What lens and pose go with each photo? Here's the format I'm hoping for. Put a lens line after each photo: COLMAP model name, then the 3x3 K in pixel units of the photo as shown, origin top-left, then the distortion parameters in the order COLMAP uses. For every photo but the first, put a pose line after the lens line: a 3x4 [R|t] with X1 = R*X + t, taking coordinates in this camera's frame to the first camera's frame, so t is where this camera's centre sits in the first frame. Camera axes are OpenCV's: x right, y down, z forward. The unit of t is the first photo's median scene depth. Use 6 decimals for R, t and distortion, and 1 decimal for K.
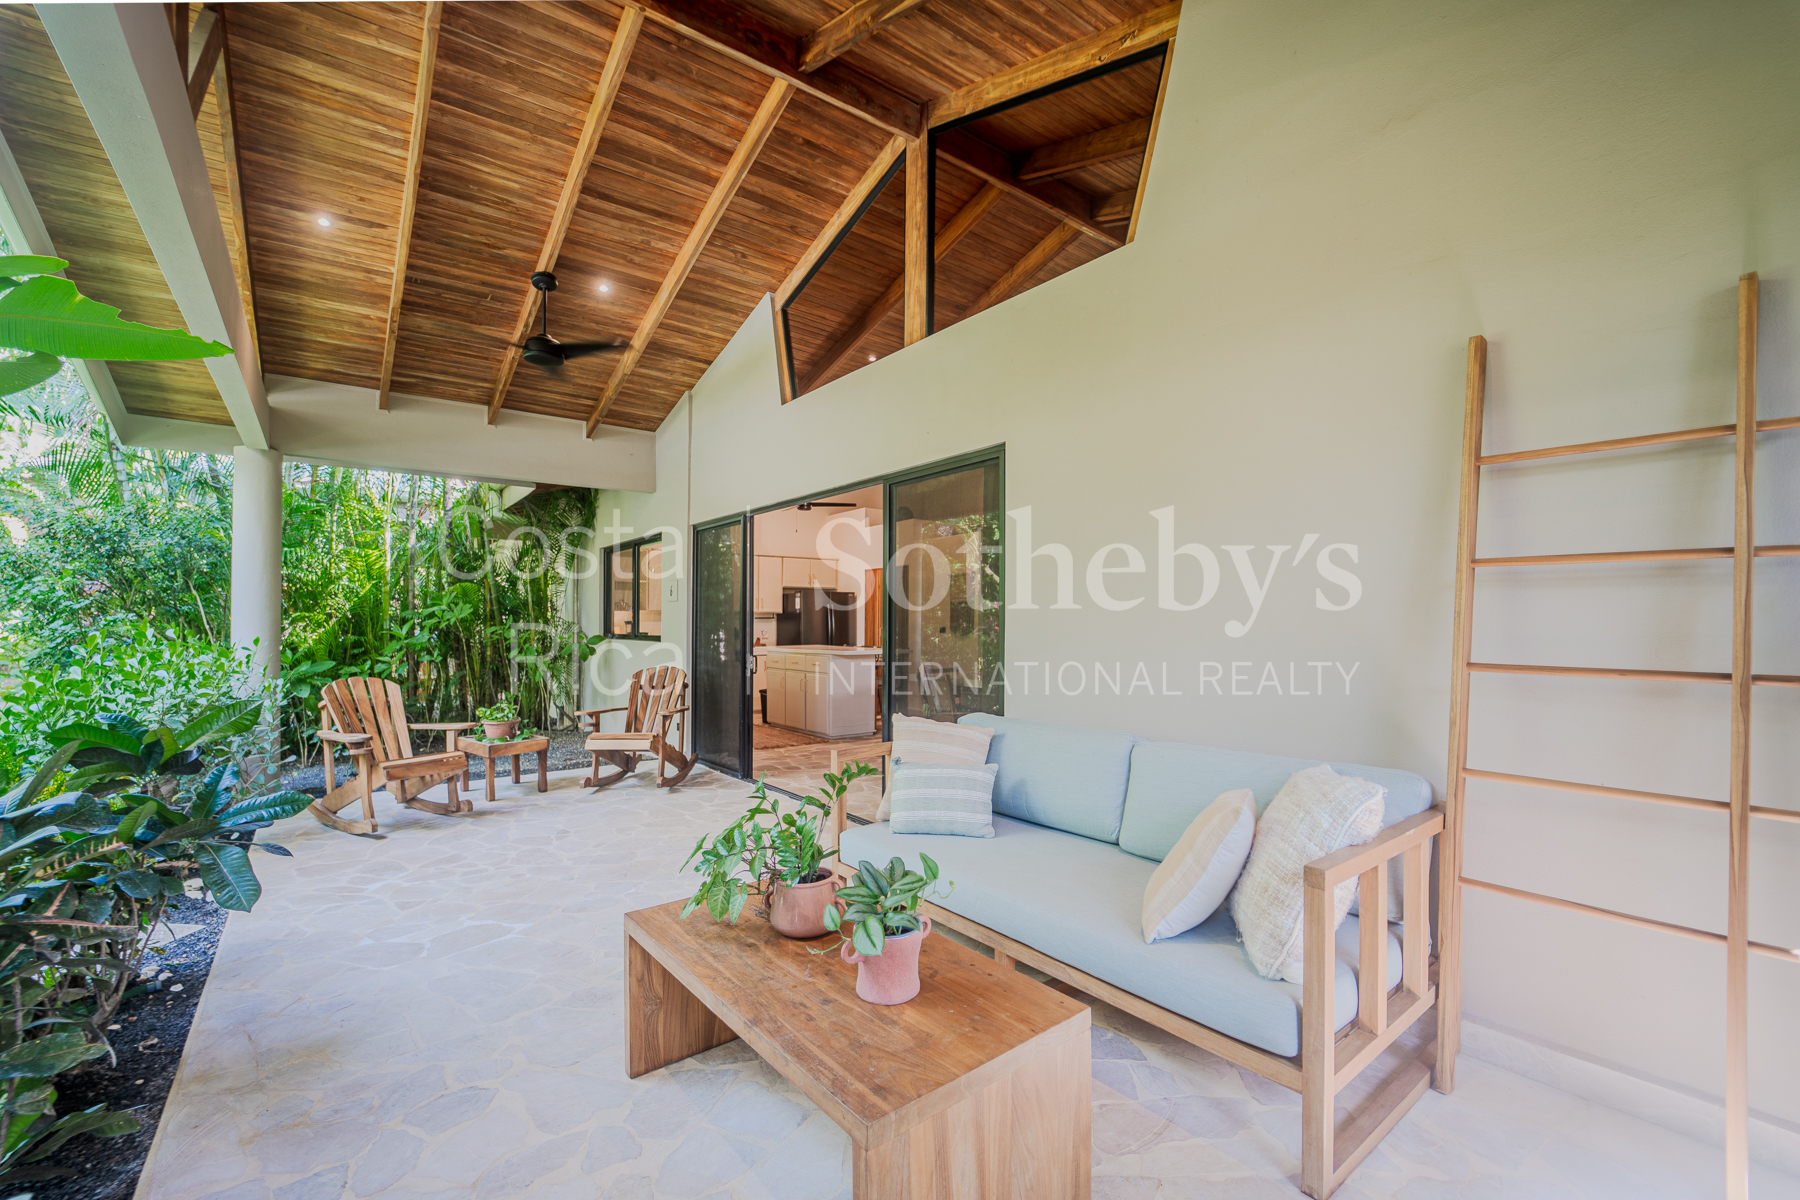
lens RADIAL K [[745.2, 0, 905.1], [0, 745.2, 619.3], [0, 0, 1]] dist [-0.020861, -0.000119]
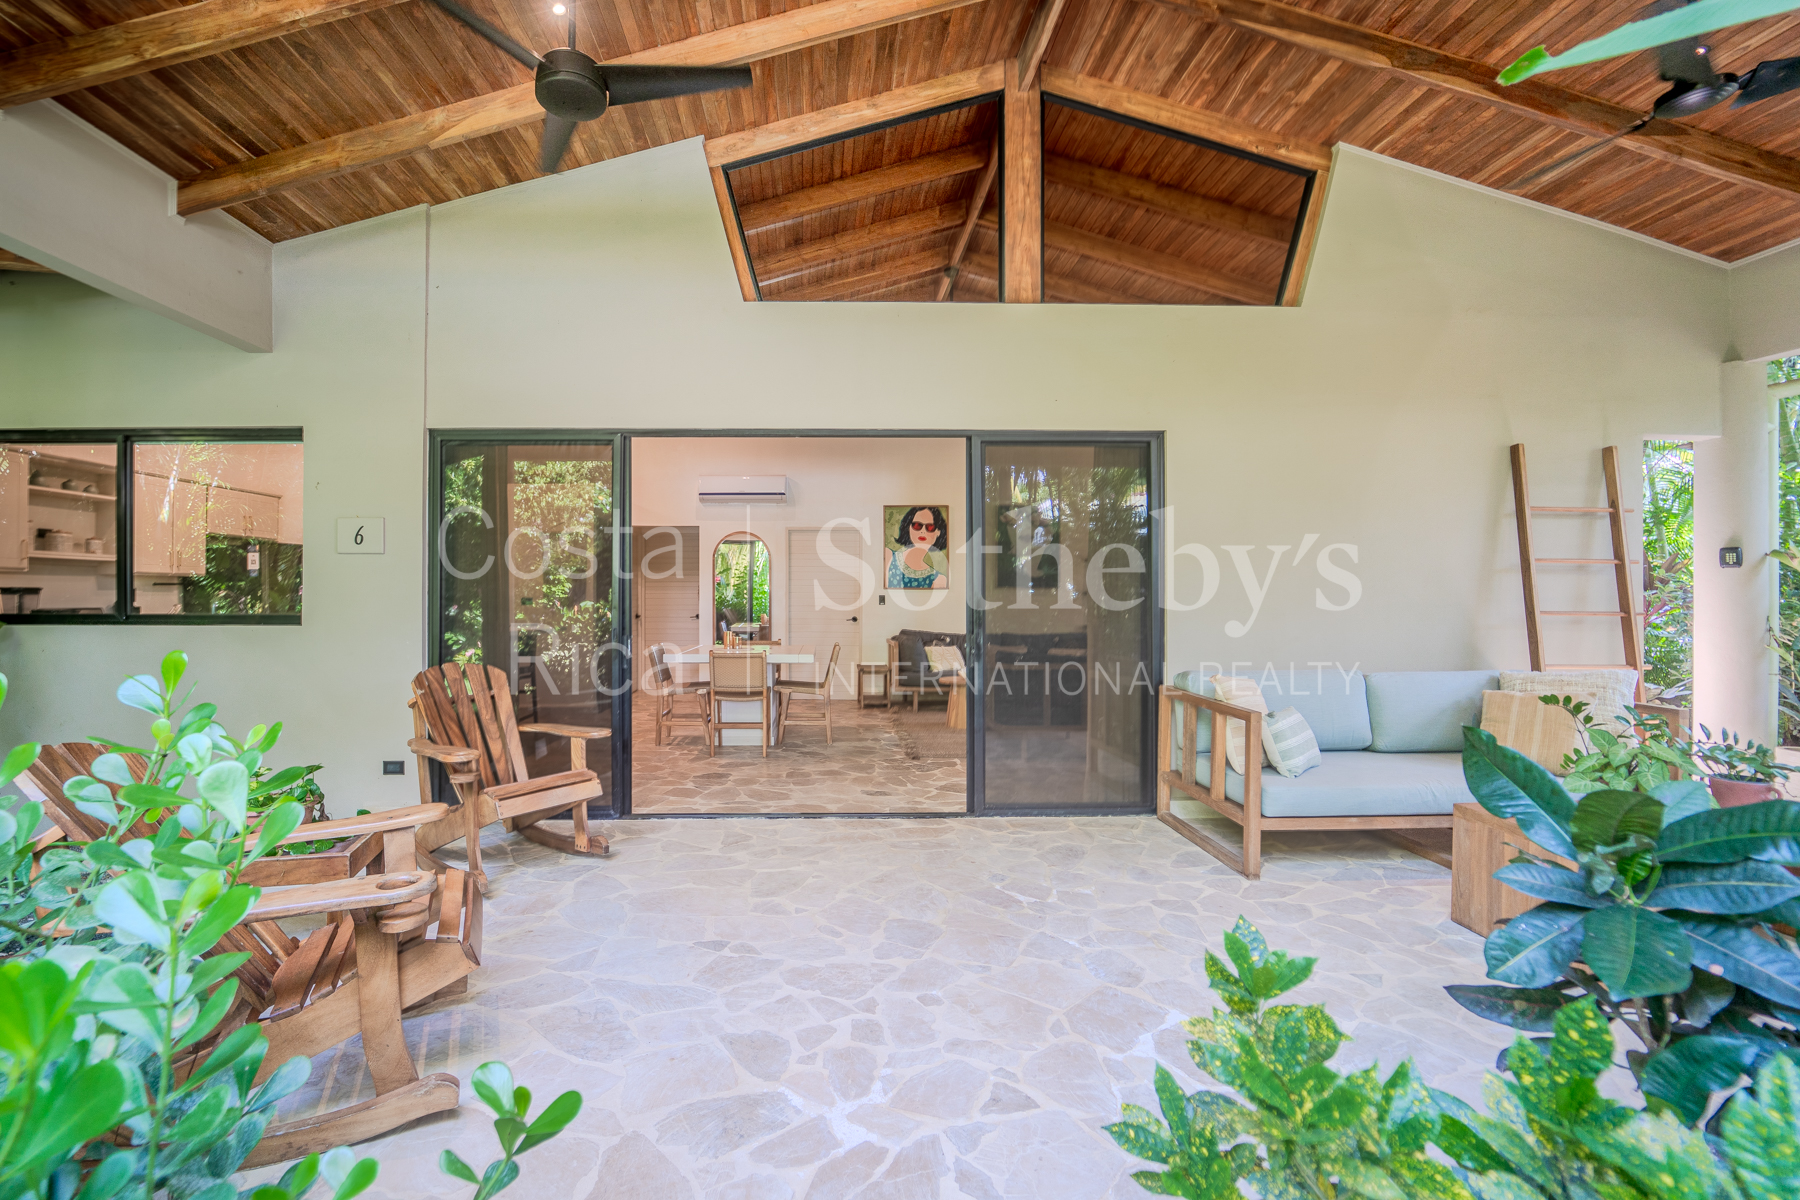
lens RADIAL K [[766.9, 0, 825.4], [0, 766.9, 598.7], [0, 0, 1]] dist [-0.023382, -0.000287]
pose [[0.614140, -0.005148, 0.789181, -0.647542], [-0.003182, 0.999954, 0.008999, 0.005095], [-0.789191, -0.008038, 0.614095, 0.410740]]
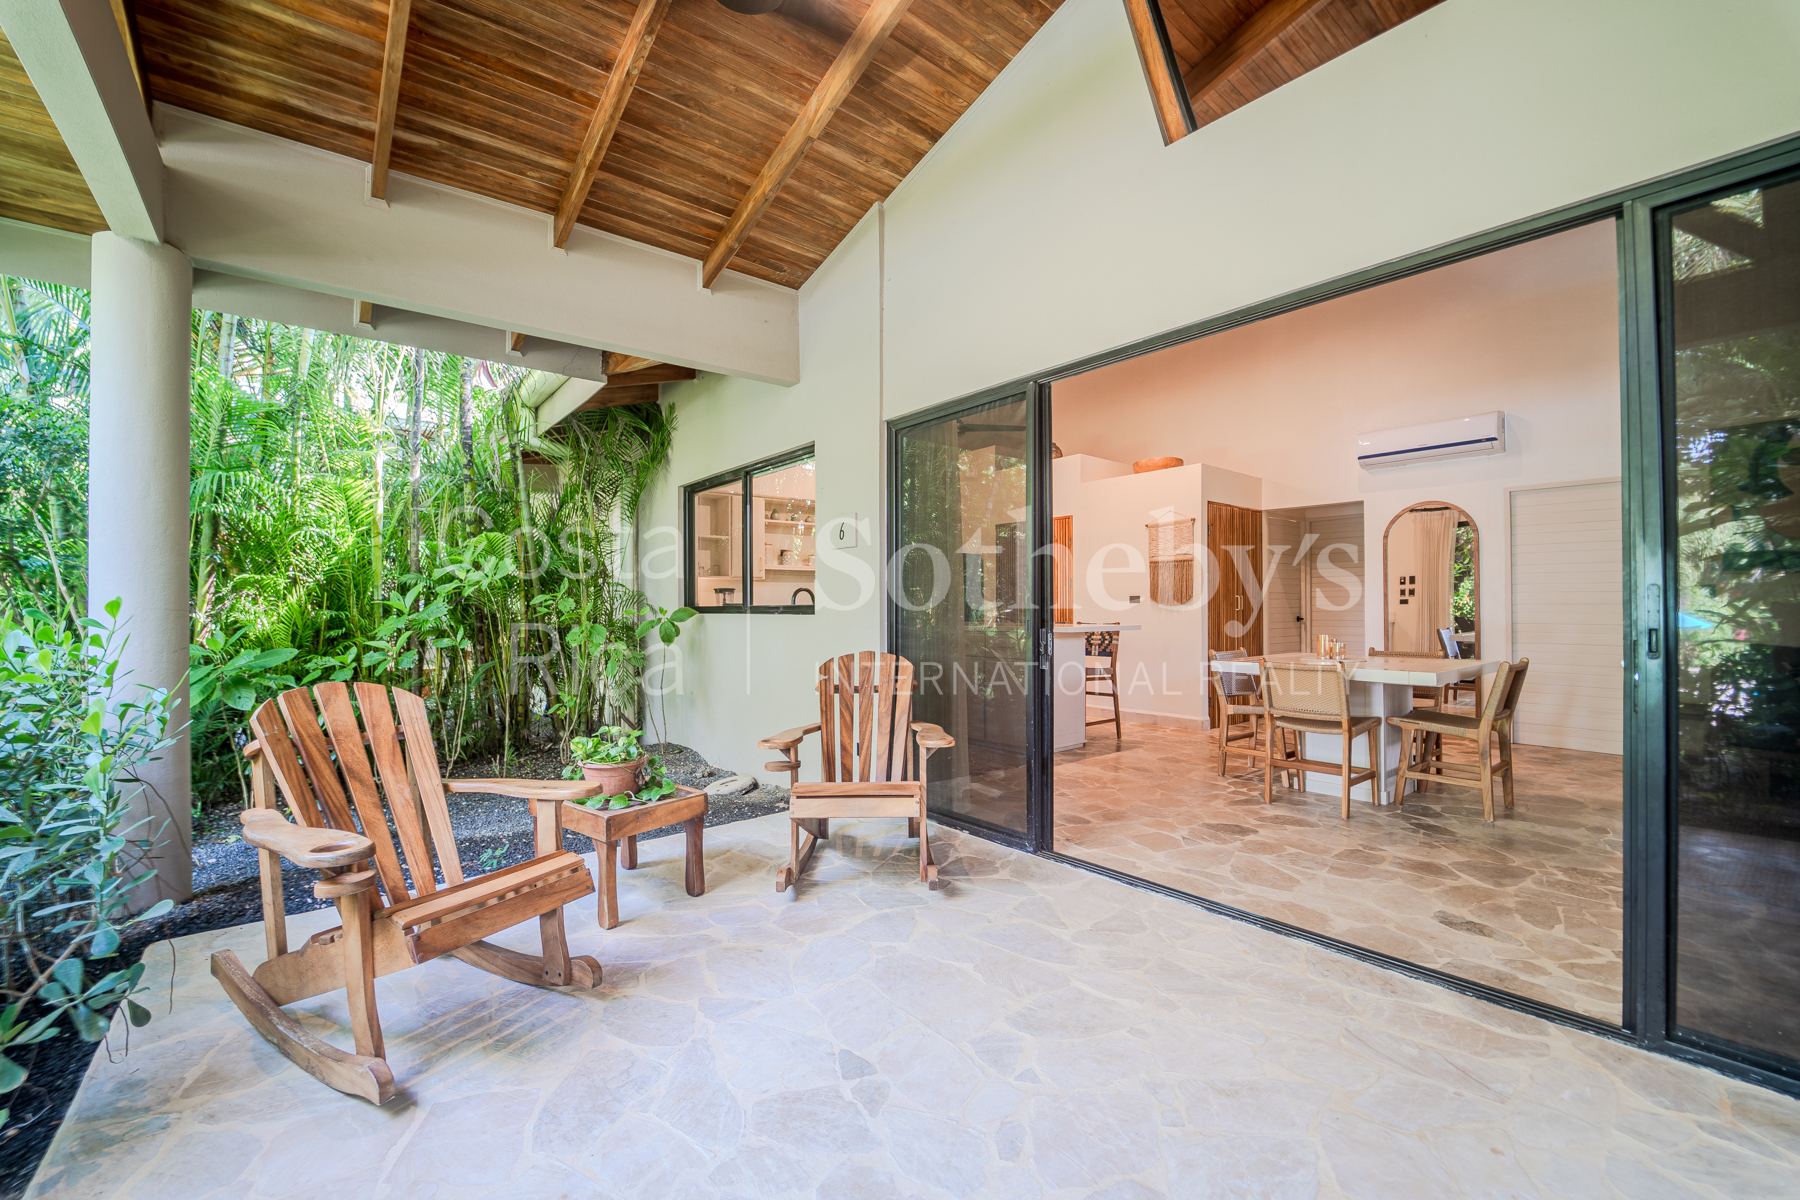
lens RADIAL K [[736.4, 0, 889.1], [0, 736.4, 605.4], [0, 0, 1]] dist [-0.020648, 0.000116]
pose [[0.999915, -0.008137, 0.010232, -0.326728], [0.008093, 0.999958, 0.004383, 0.025108], [-0.010267, -0.004300, 0.999938, 0.441392]]
